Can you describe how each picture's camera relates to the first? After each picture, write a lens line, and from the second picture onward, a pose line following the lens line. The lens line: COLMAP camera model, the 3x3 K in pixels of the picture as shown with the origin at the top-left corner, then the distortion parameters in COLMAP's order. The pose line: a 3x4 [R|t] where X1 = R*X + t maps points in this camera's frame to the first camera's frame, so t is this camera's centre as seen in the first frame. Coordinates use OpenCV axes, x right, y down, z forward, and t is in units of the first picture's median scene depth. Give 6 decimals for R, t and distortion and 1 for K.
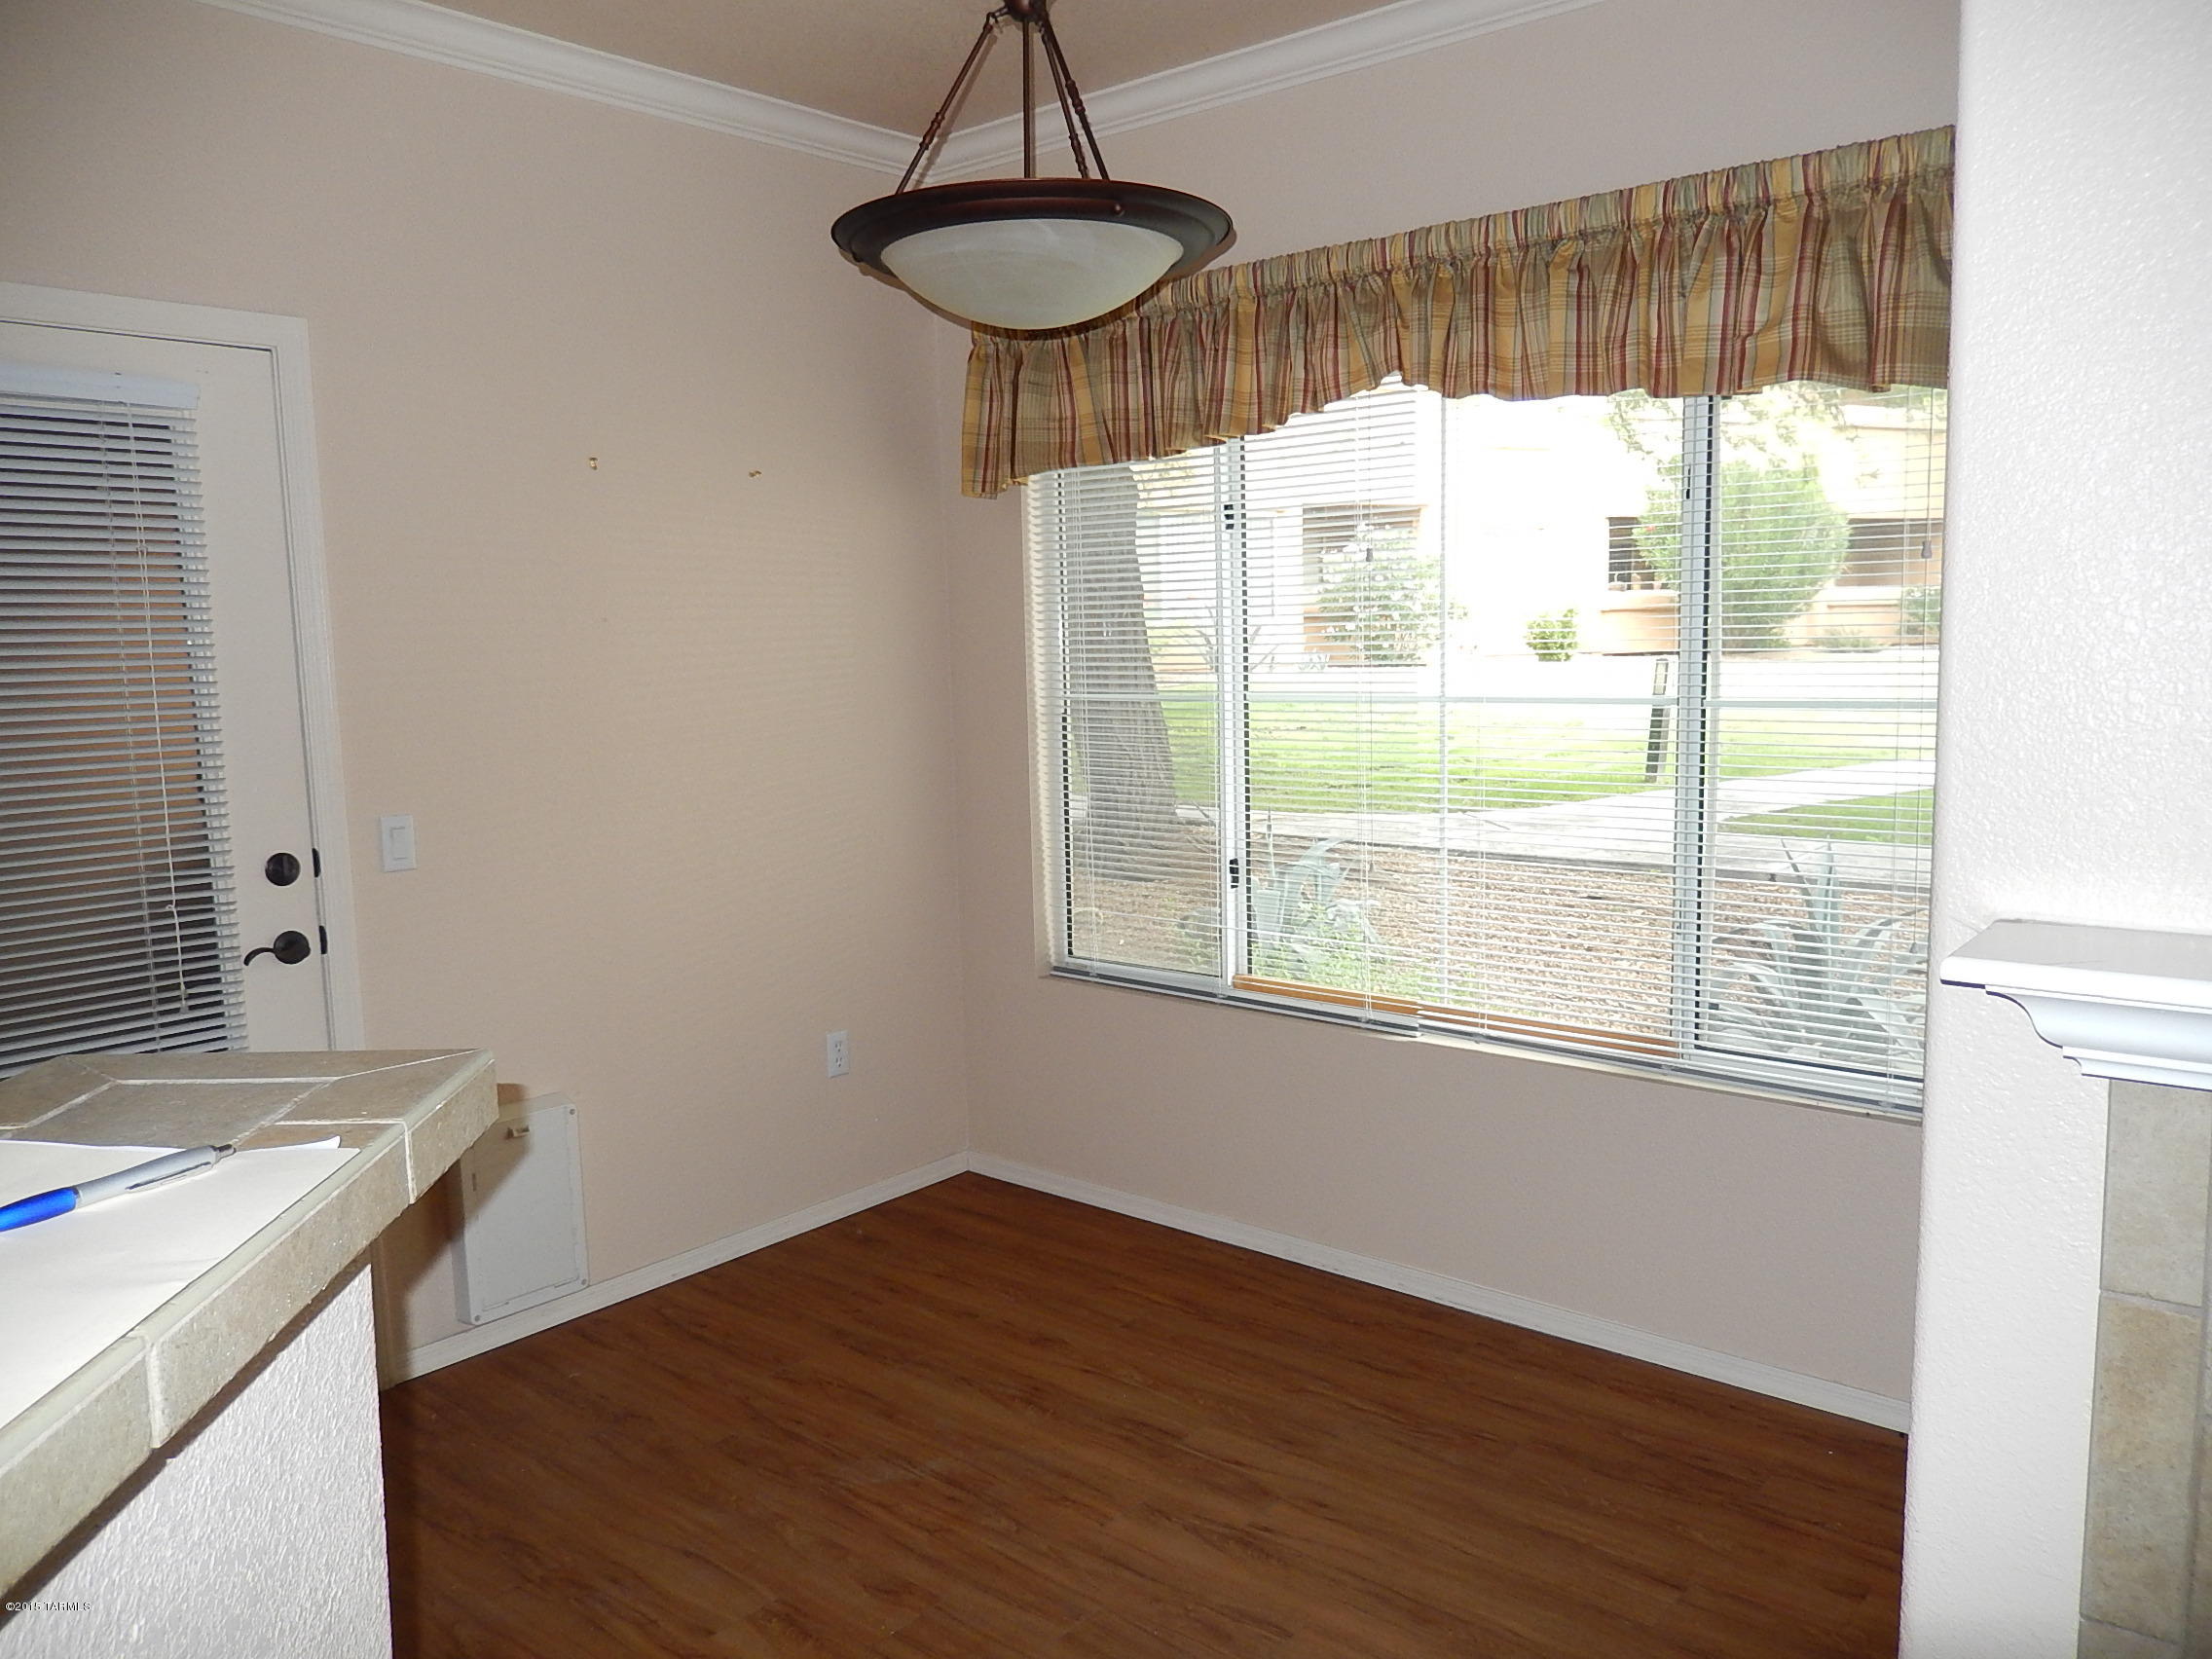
lens RADIAL K [[1639.0, 0, 1101.4], [0, 1639.0, 809.2], [0, 0, 1]] dist [0.007355, -0.008527]
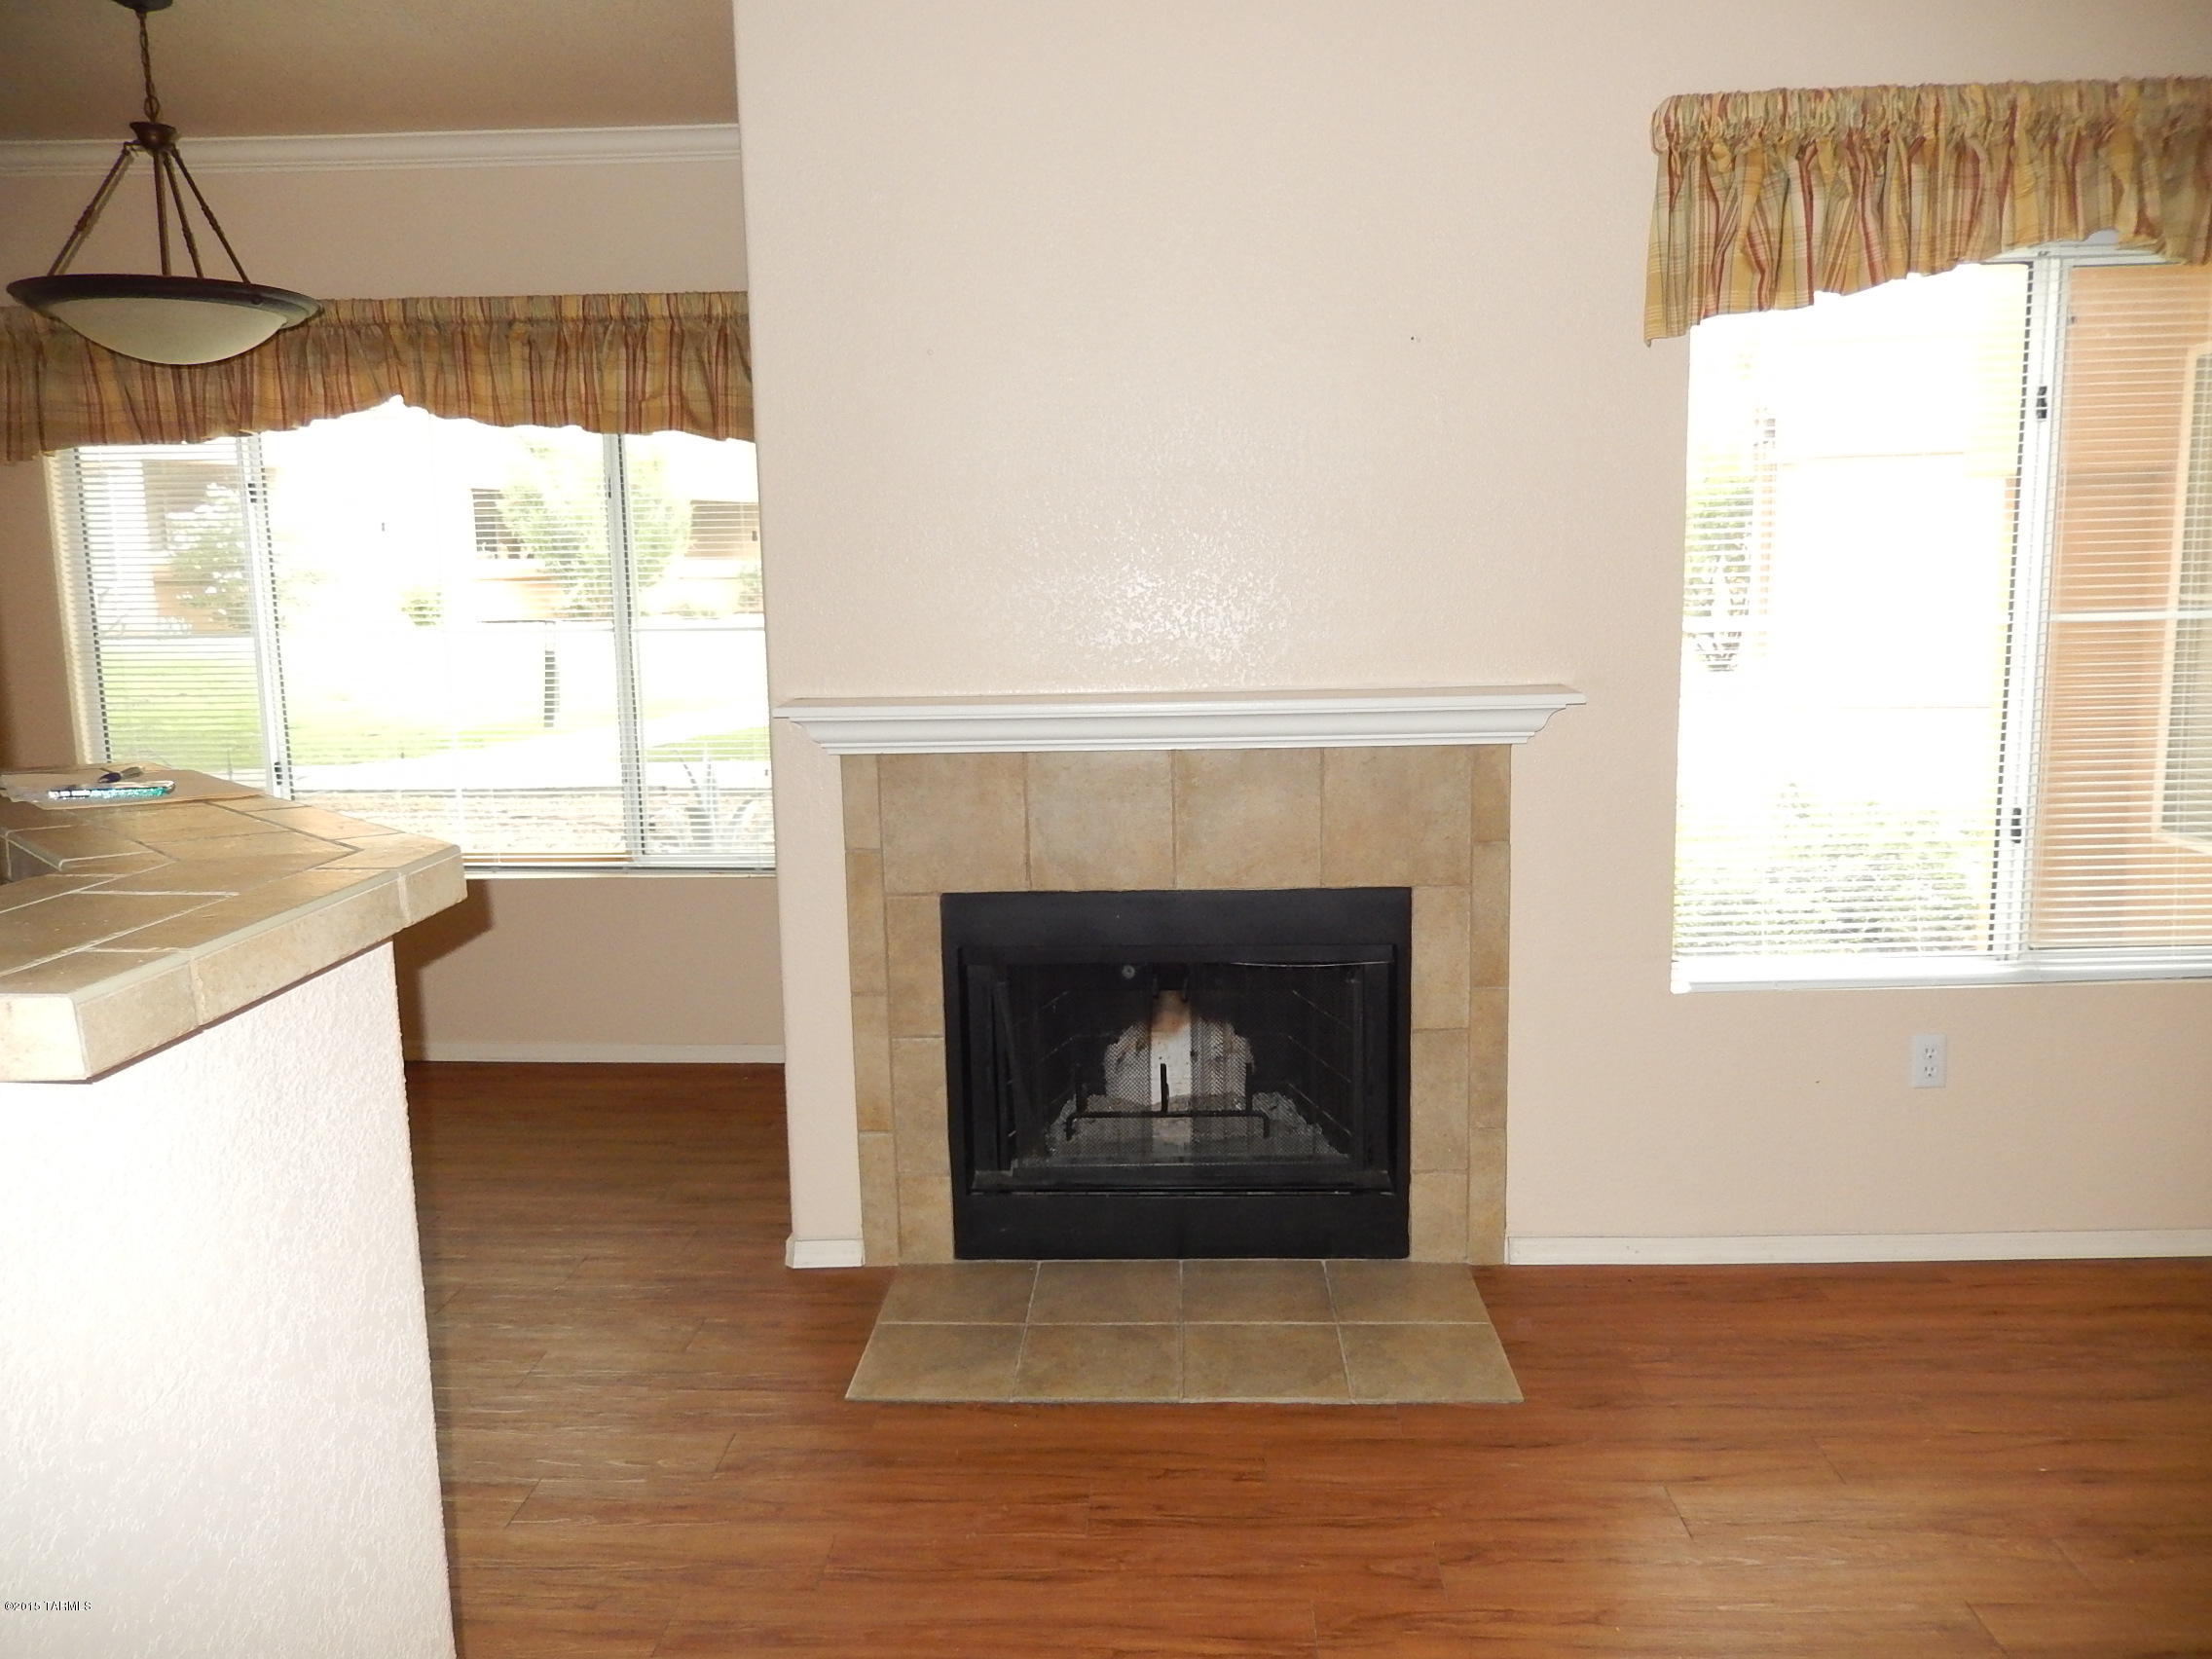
lens RADIAL K [[1639.0, 0, 1117.2], [0, 1639.0, 835.8], [0, 0, 1]] dist [0.007355, -0.008527]
pose [[0.779012, -0.085540, 0.621147, -0.252764], [0.065239, 0.996331, 0.055387, 0.072947], [-0.623606, -0.002624, 0.781735, -0.499733]]
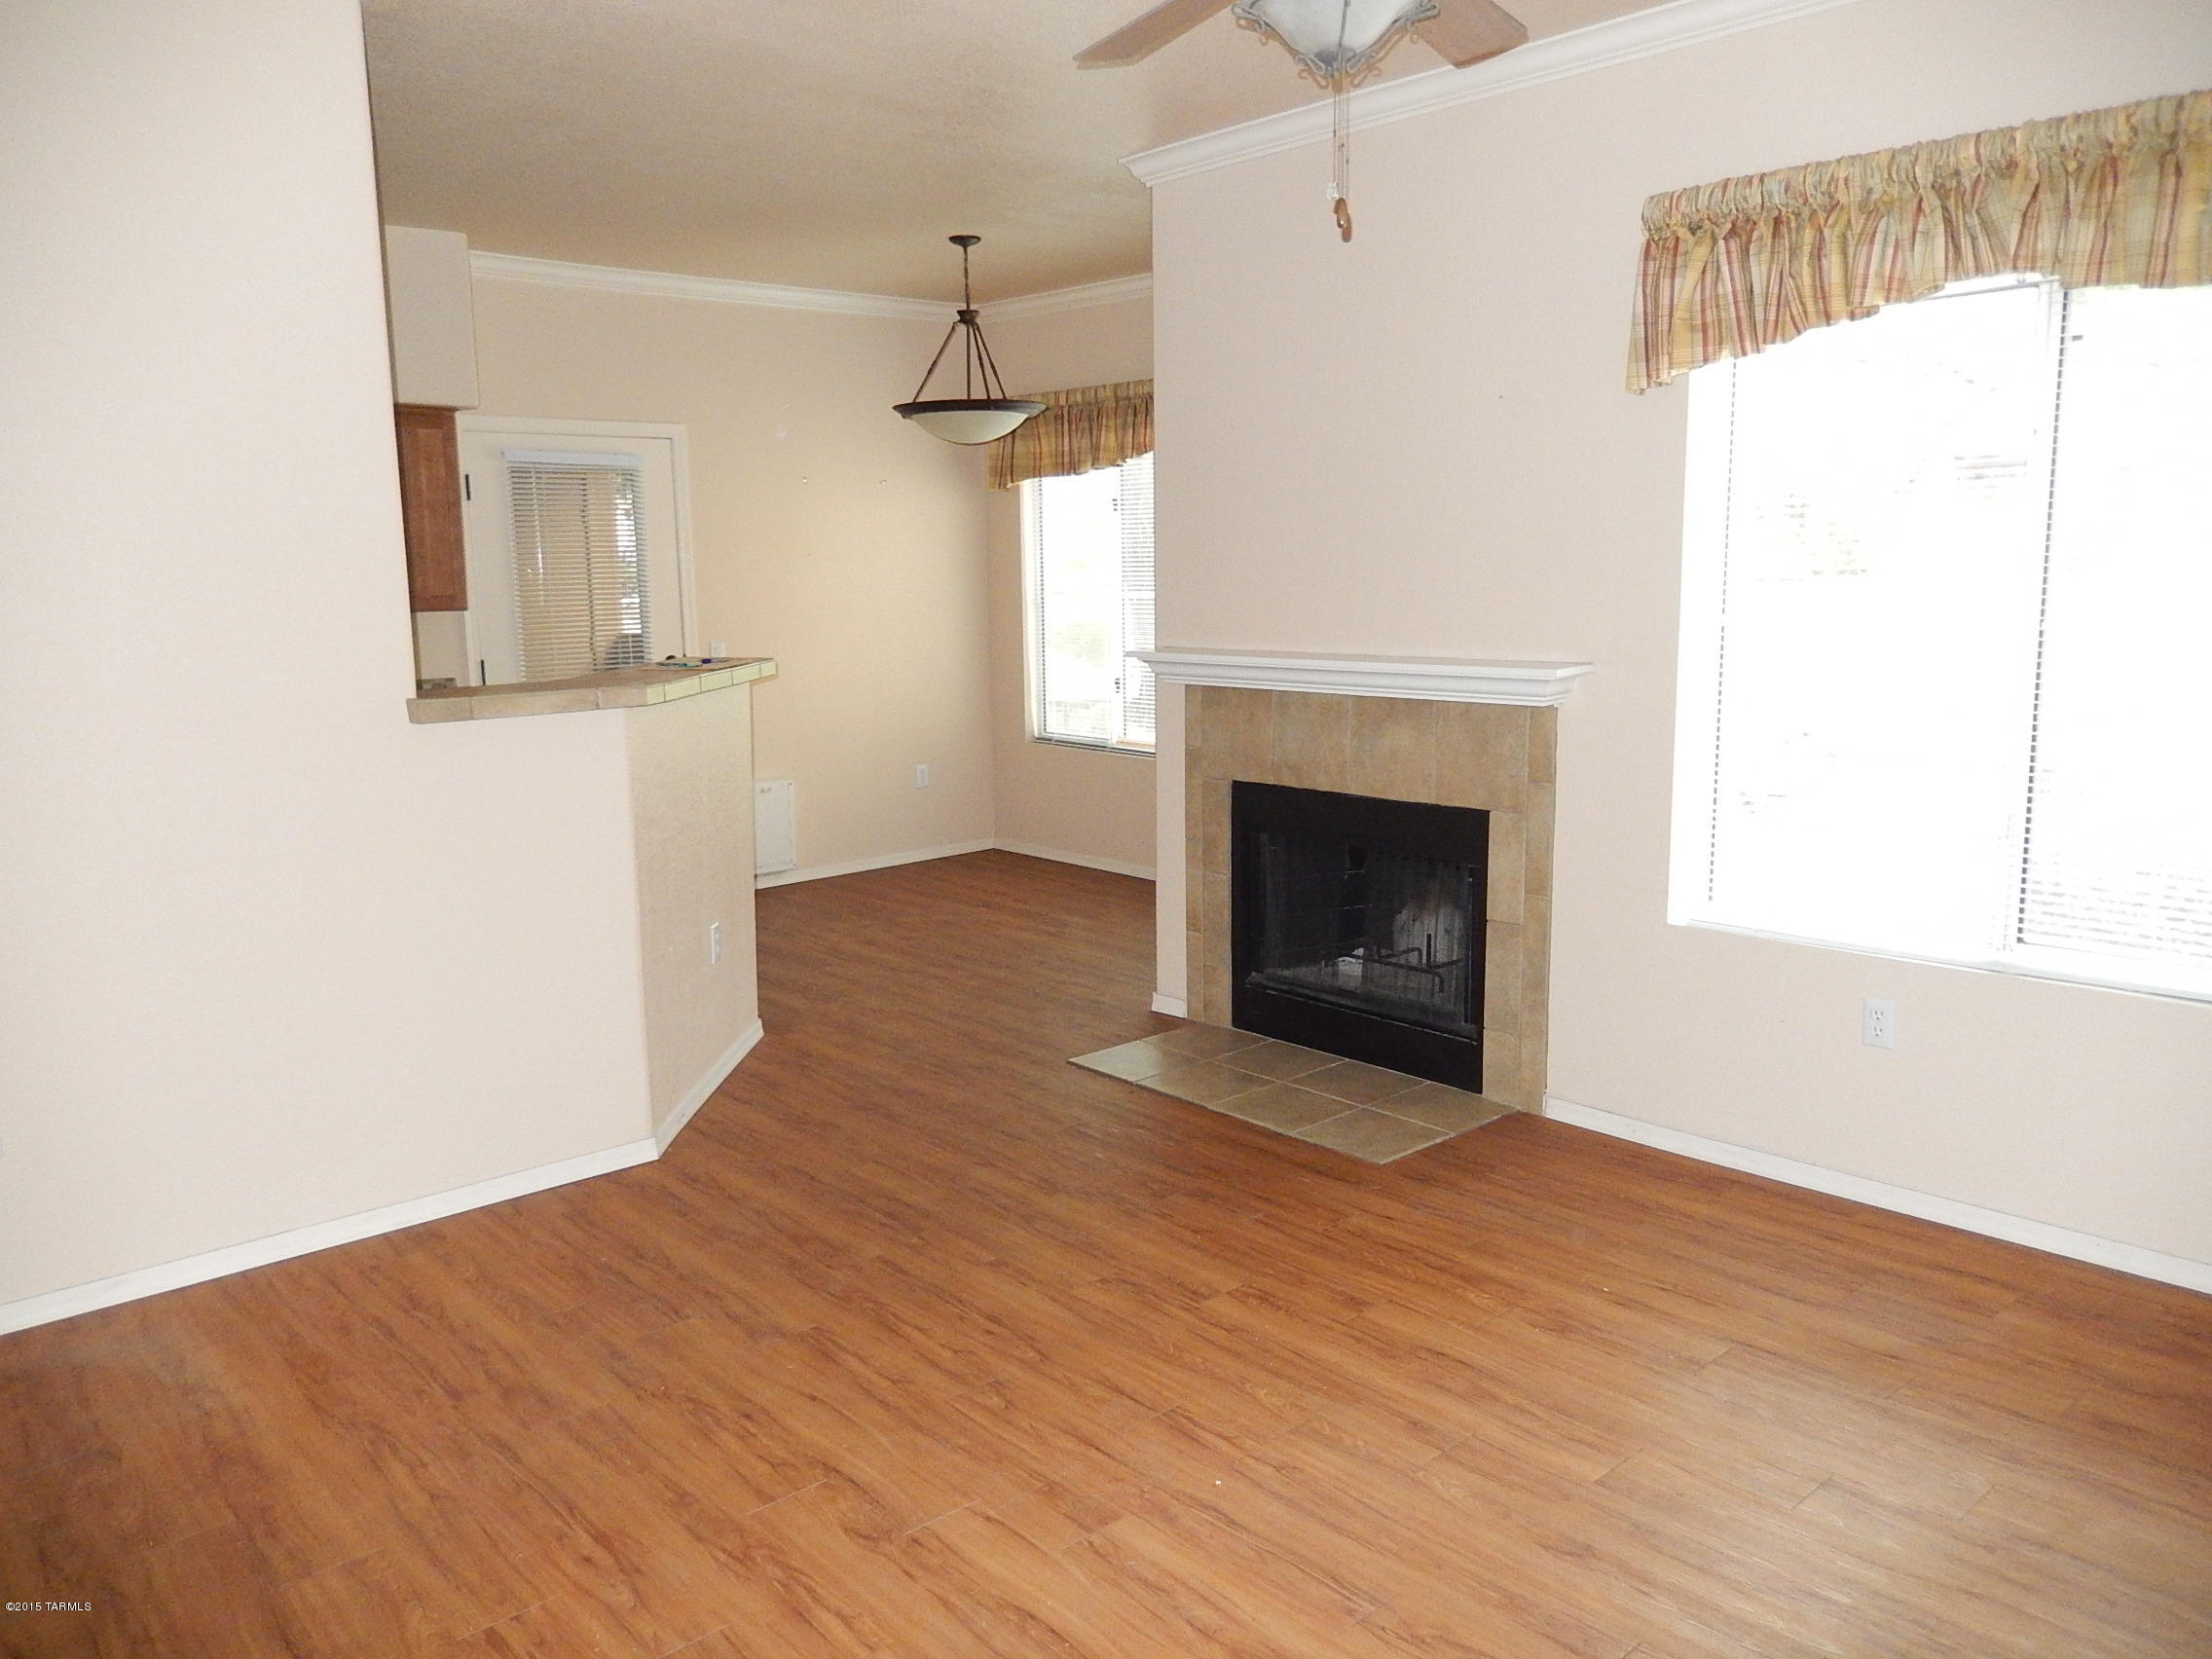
lens RADIAL K [[1639.0, 0, 1117.1], [0, 1639.0, 819.8], [0, 0, 1]] dist [0.007355, -0.008527]
pose [[0.993071, 0.026669, -0.114450, 0.385900], [-0.020352, 0.998222, 0.056017, 0.112362], [0.115740, -0.053300, 0.991848, -1.204598]]
